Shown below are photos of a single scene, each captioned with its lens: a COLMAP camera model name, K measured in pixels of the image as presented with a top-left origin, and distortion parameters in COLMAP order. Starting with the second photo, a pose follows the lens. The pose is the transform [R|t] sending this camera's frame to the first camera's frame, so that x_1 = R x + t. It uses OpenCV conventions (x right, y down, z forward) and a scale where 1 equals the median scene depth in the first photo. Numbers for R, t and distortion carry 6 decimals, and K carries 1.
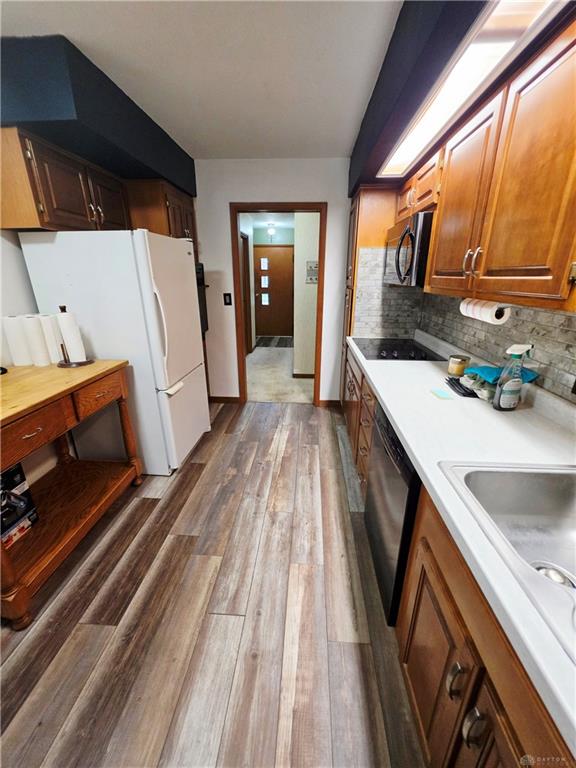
lens RADIAL K [[307.4, 0, 288.9], [0, 307.4, 385.4], [0, 0, 1]] dist [0.001423, 0.000041]
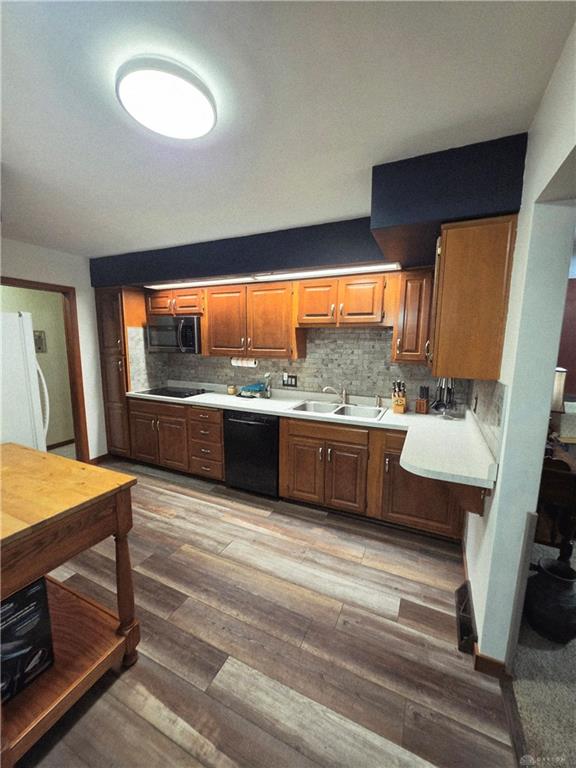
lens RADIAL K [[307.4, 0, 291.2], [0, 307.4, 387.2], [0, 0, 1]] dist [0.001423, 0.000041]
pose [[0.363660, -0.133367, 0.921935, -1.310220], [0.303272, 0.952730, 0.018196, 0.003187], [-0.880783, 0.272980, 0.386916, -0.157050]]
